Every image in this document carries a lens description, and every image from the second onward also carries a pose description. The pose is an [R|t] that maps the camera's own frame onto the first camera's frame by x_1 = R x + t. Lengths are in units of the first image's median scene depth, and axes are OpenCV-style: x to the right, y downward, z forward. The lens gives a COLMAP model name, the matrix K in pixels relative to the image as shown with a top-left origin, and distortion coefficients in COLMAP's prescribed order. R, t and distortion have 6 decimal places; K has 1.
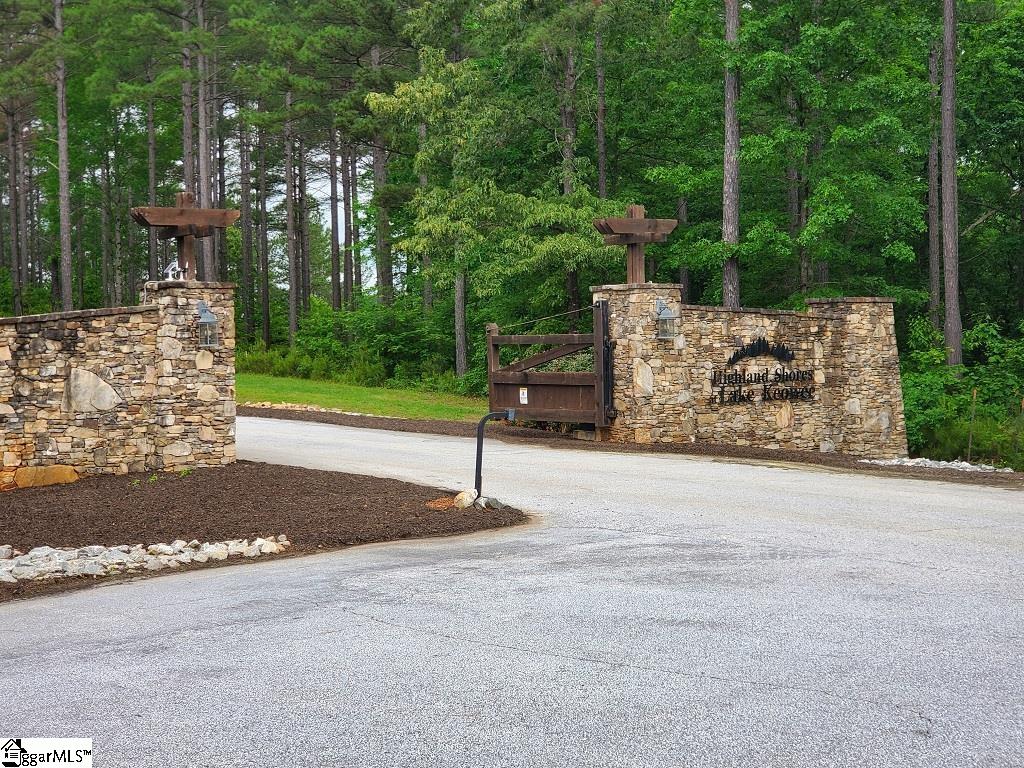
lens RADIAL K [[1540.0, 0, 511.6], [0, 1540.0, 381.6], [0, 0, 1]] dist [-0.041146, 0.000000]
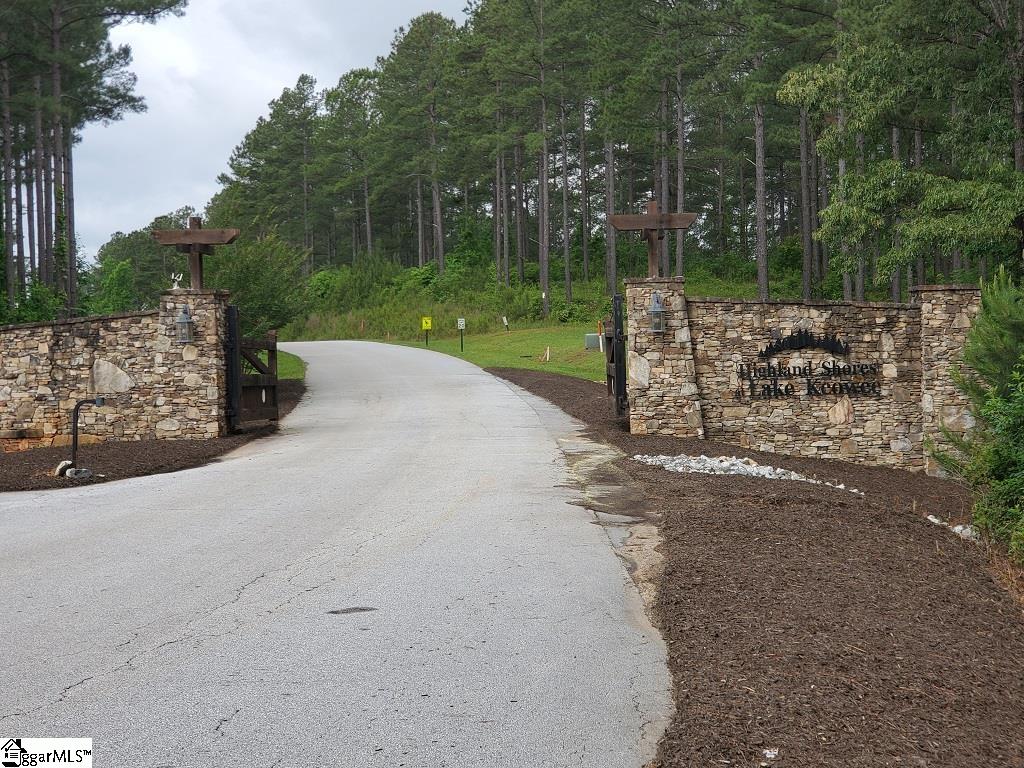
lens RADIAL K [[1540.0, 0, 511.1], [0, 1540.0, 387.2], [0, 0, 1]] dist [-0.041146, 0.000000]
pose [[0.828620, 0.015768, -0.559590, 0.587396], [-0.007592, 0.999828, 0.016931, -0.007987], [0.559761, -0.009781, 0.828597, 0.104750]]
